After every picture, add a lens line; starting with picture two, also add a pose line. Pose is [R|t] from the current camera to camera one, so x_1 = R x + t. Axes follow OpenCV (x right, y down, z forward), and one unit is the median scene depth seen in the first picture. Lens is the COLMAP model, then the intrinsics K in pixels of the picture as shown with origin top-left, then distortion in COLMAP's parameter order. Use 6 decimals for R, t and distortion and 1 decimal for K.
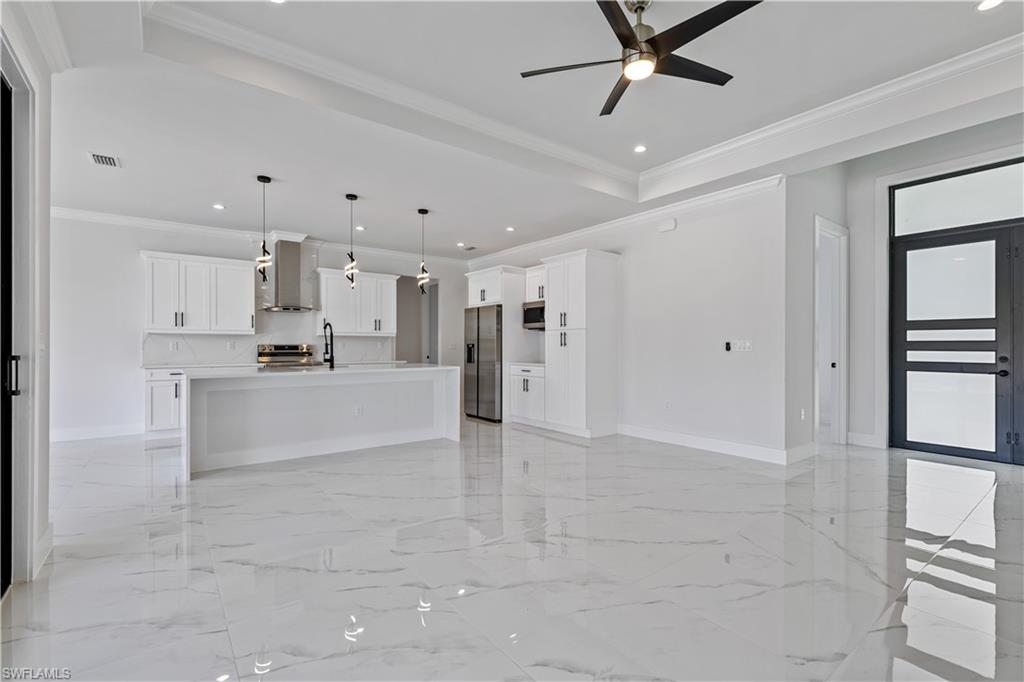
lens RADIAL K [[451.6, 0, 508.5], [0, 451.6, 348.6], [0, 0, 1]] dist [0.001665, 0.001751]
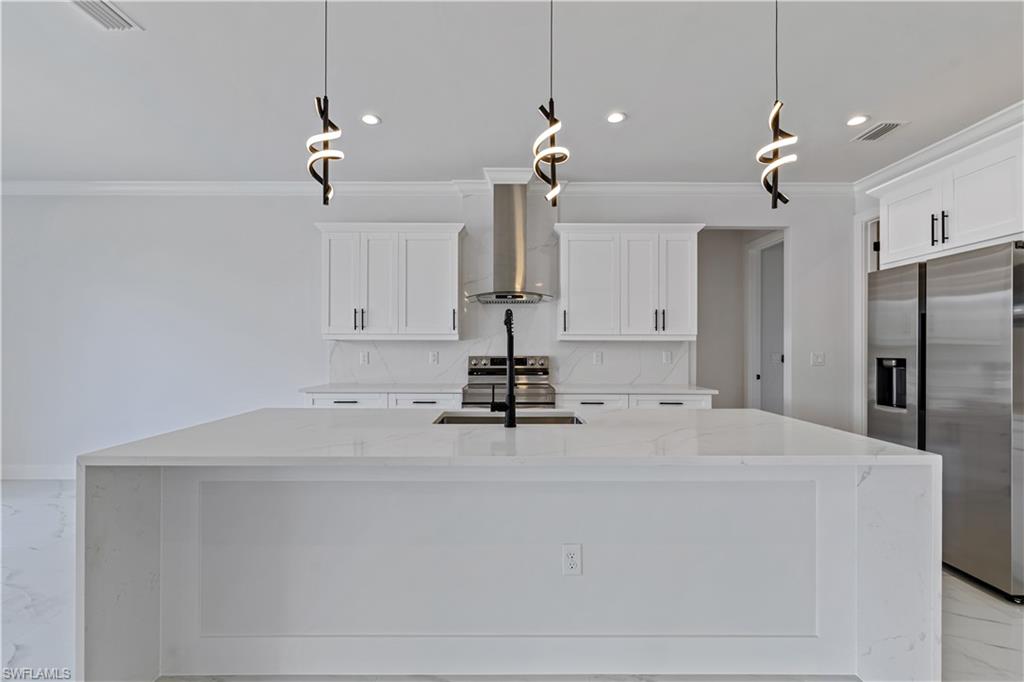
lens RADIAL K [[451.6, 0, 516.1], [0, 451.6, 346.3], [0, 0, 1]] dist [0.001665, 0.001751]
pose [[0.802444, -0.002666, -0.596721, -0.134076], [-0.006469, 0.999892, -0.013166, -0.016224], [0.596692, 0.014425, 0.802341, 0.583551]]
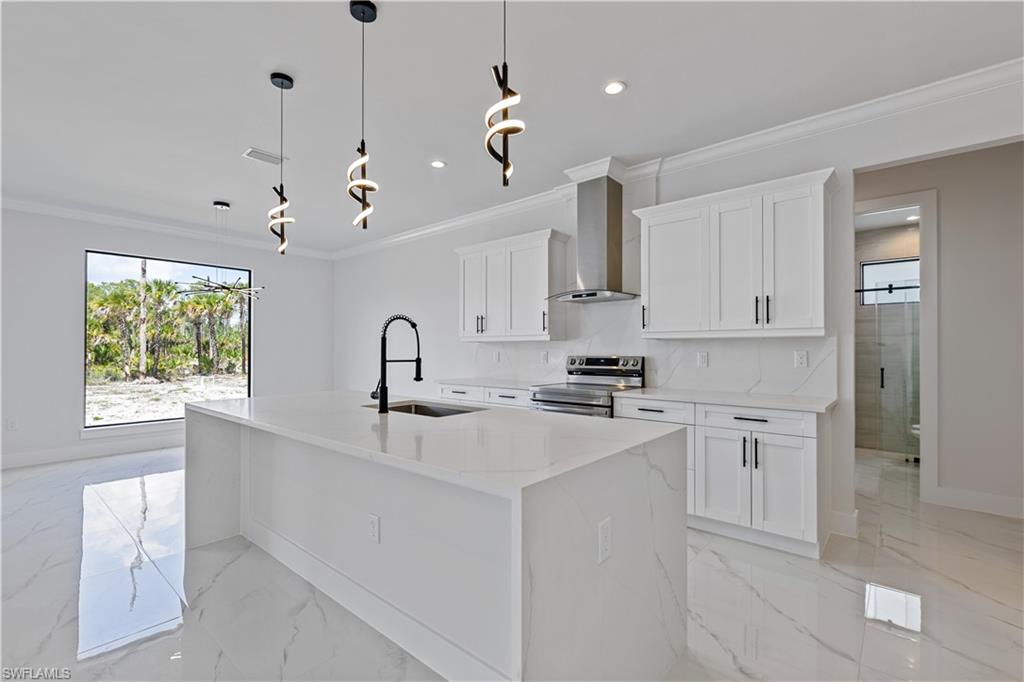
lens RADIAL K [[451.6, 0, 516.1], [0, 451.6, 342.1], [0, 0, 1]] dist [0.001665, 0.001751]
pose [[0.224293, -0.019217, -0.974332, 0.066834], [-0.008837, 0.999724, -0.021752, -0.015464], [0.974482, 0.013489, 0.224061, 0.859793]]
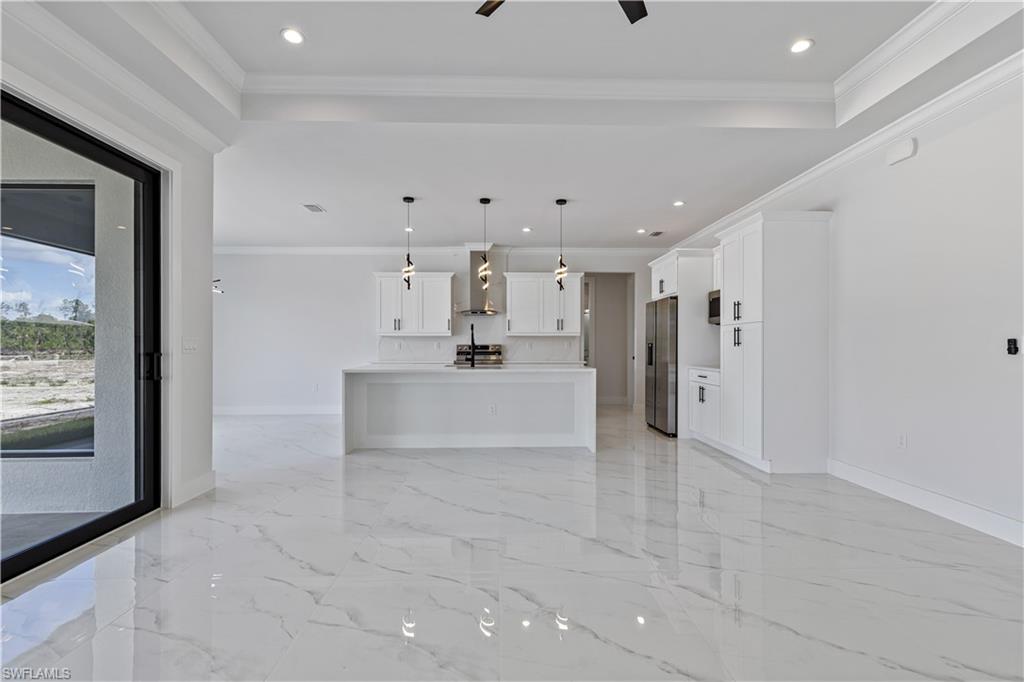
lens RADIAL K [[451.6, 0, 515.6], [0, 451.6, 346.5], [0, 0, 1]] dist [0.001665, 0.001751]
pose [[0.818441, -0.000061, -0.574590, 0.246943], [-0.002951, 0.999986, -0.004311, 0.000410], [0.574583, 0.005224, 0.818430, 0.164934]]
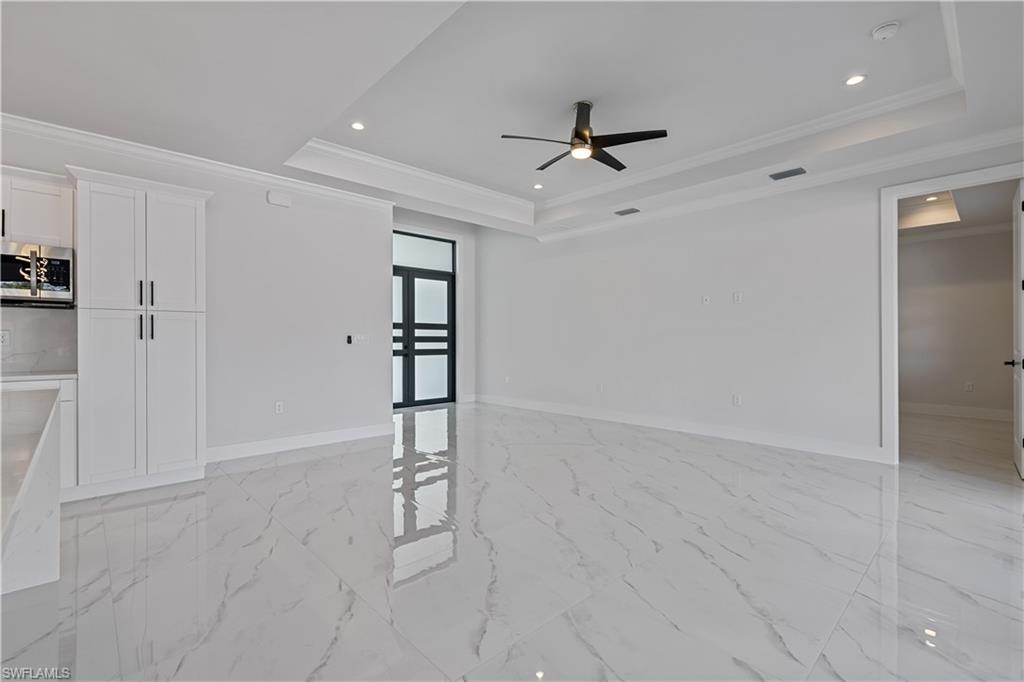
lens RADIAL K [[451.6, 0, 502.5], [0, 451.6, 340.3], [0, 0, 1]] dist [0.001665, 0.001751]
pose [[-0.084167, 0.000017, 0.996452, -0.483524], [0.005939, 0.999982, 0.000485, -0.001047], [-0.996434, 0.005959, -0.084166, 0.581154]]
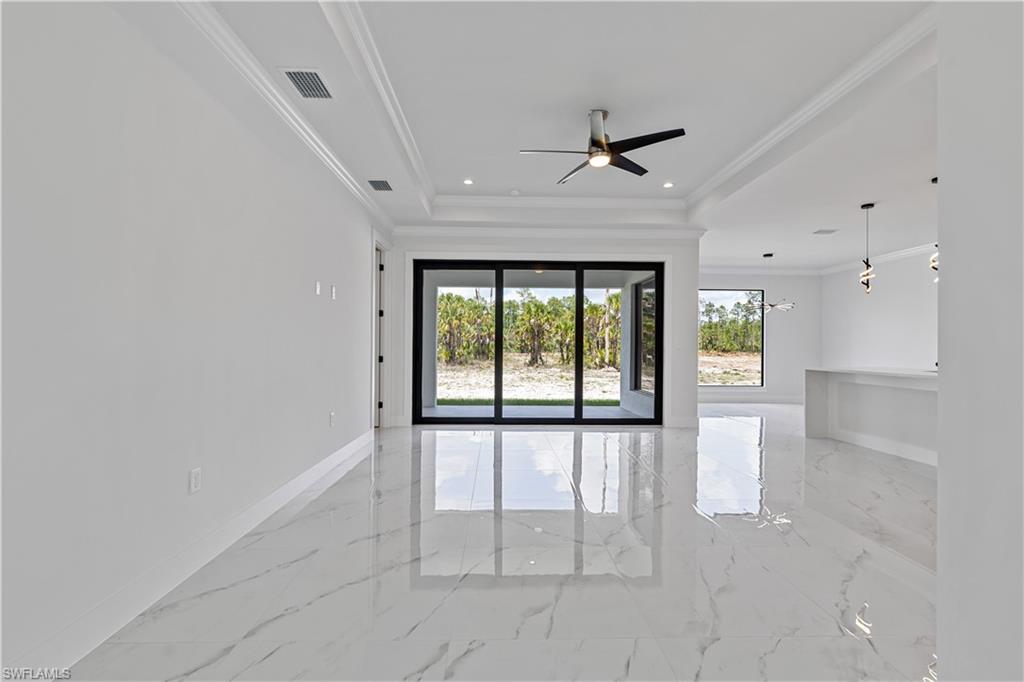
lens RADIAL K [[451.6, 0, 510.6], [0, 451.6, 349.7], [0, 0, 1]] dist [0.001665, 0.001751]
pose [[-0.582850, 0.001603, -0.812578, 0.698059], [-0.010311, 0.999903, 0.009369, -0.000745], [0.812515, 0.013839, -0.582777, 0.689268]]
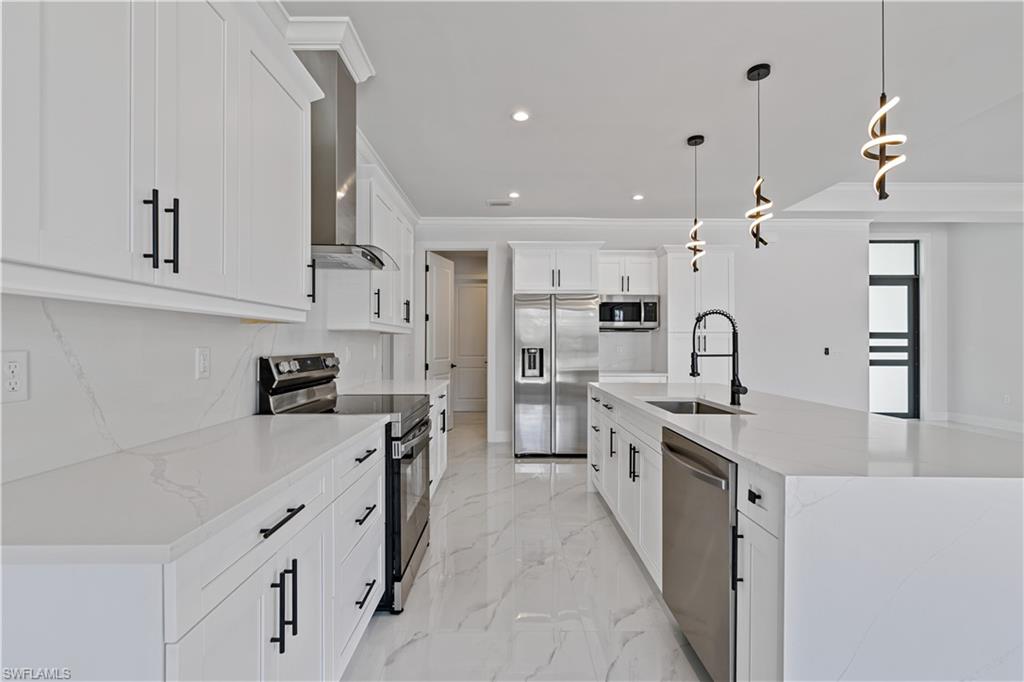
lens RADIAL K [[451.6, 0, 513.0], [0, 451.6, 343.8], [0, 0, 1]] dist [0.001665, 0.001751]
pose [[0.601607, 0.002278, 0.798789, -0.764614], [0.004521, 0.999970, -0.006257, -0.016056], [-0.798779, 0.007376, 0.601579, 0.751718]]
